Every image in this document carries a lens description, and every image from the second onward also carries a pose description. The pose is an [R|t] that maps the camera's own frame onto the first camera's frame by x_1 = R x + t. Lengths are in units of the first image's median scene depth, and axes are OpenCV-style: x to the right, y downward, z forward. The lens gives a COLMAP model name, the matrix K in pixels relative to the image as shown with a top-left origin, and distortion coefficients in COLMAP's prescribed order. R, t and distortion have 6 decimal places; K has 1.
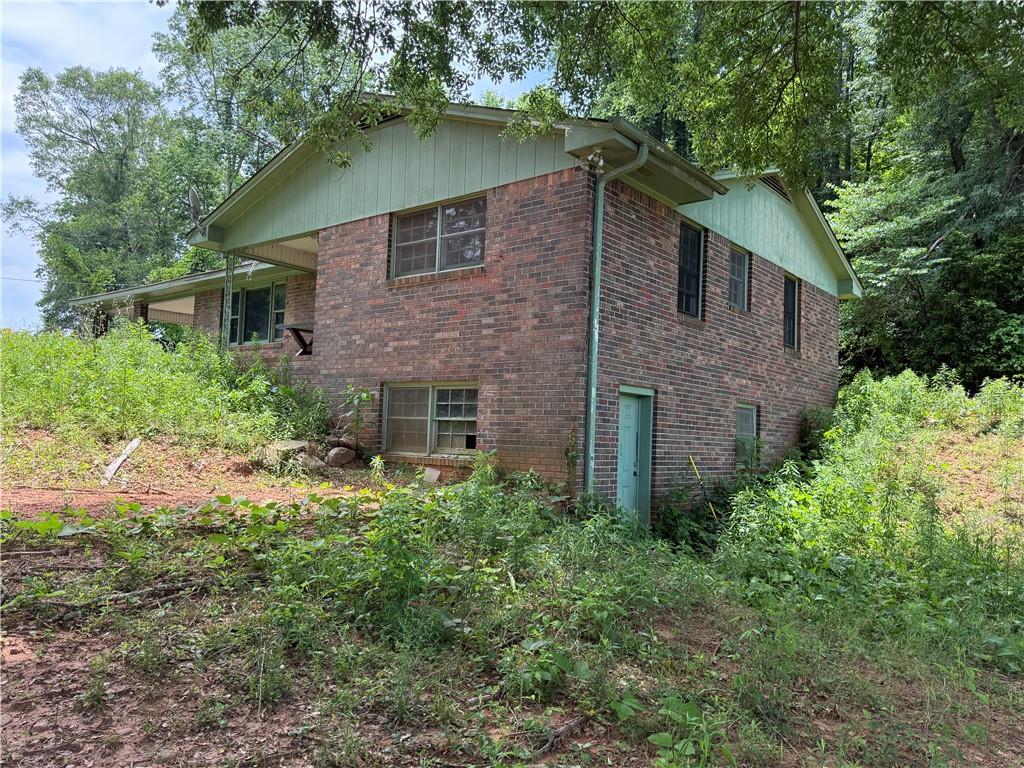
lens RADIAL K [[752.1, 0, 505.1], [0, 752.1, 391.5], [0, 0, 1]] dist [0.058316, -0.067846]
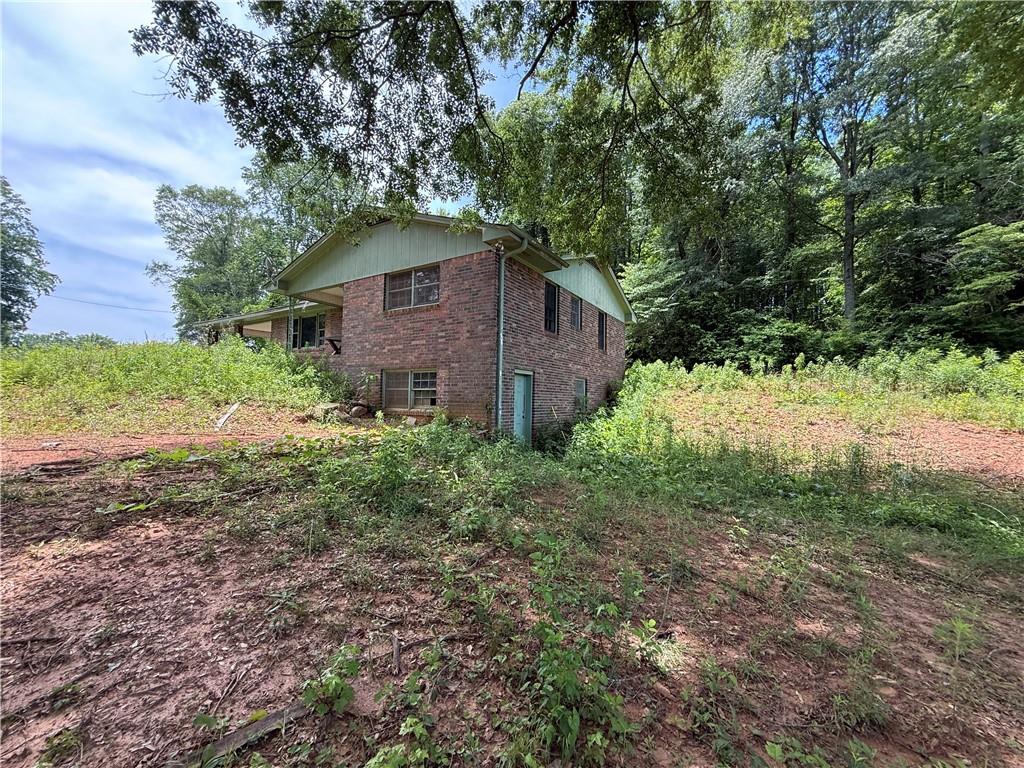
lens RADIAL K [[407.8, 0, 506.5], [0, 407.8, 386.4], [0, 0, 1]] dist [-0.001195, 0.000204]
pose [[0.991508, -0.017537, 0.128859, 0.002748], [0.013546, 0.999403, 0.031786, 0.001498], [-0.129340, -0.029770, 0.991153, 0.005835]]
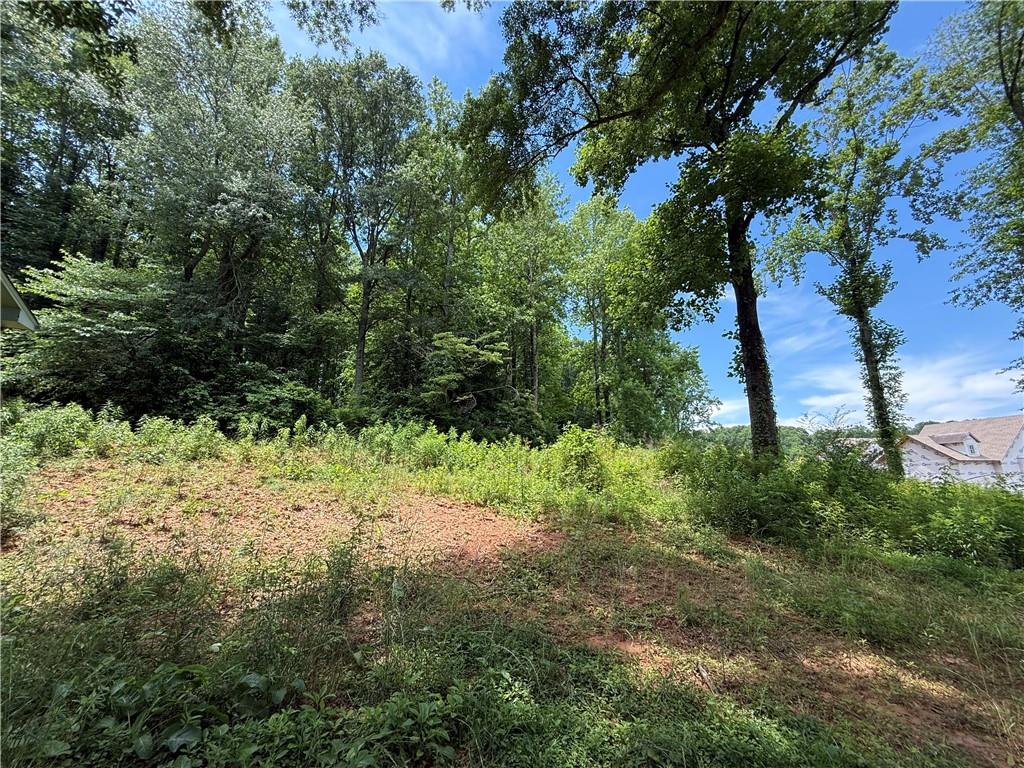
lens RADIAL K [[407.8, 0, 513.2], [0, 407.8, 384.6], [0, 0, 1]] dist [-0.001195, 0.000204]
pose [[0.363357, 0.169679, 0.916068, 0.352145], [-0.042161, 0.985262, -0.165773, 0.025169], [-0.930695, 0.021612, 0.365156, 0.310149]]
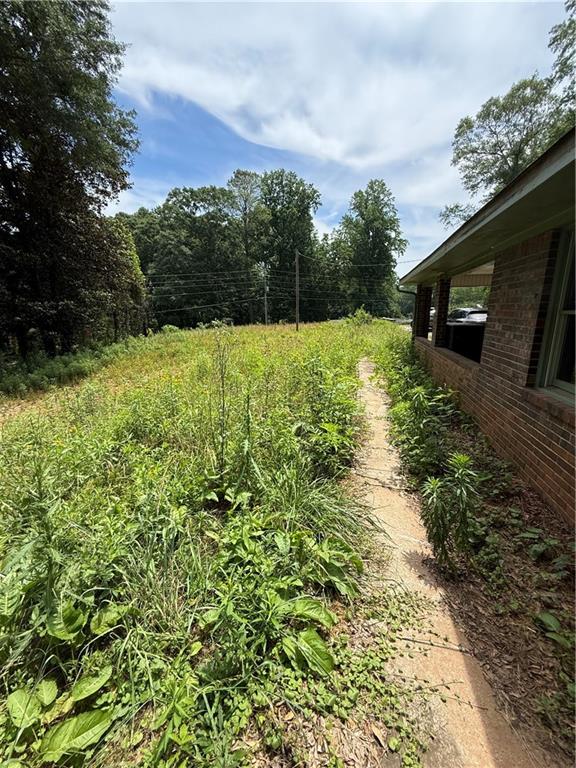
lens RADIAL K [[305.8, 0, 287.8], [0, 305.8, 381.0], [0, 0, 1]] dist [-0.001195, 0.000204]
pose [[0.435674, 0.162280, -0.885355, -0.536334], [0.076713, 0.973340, 0.216157, -0.200459], [0.896829, -0.162092, 0.411611, 1.521147]]
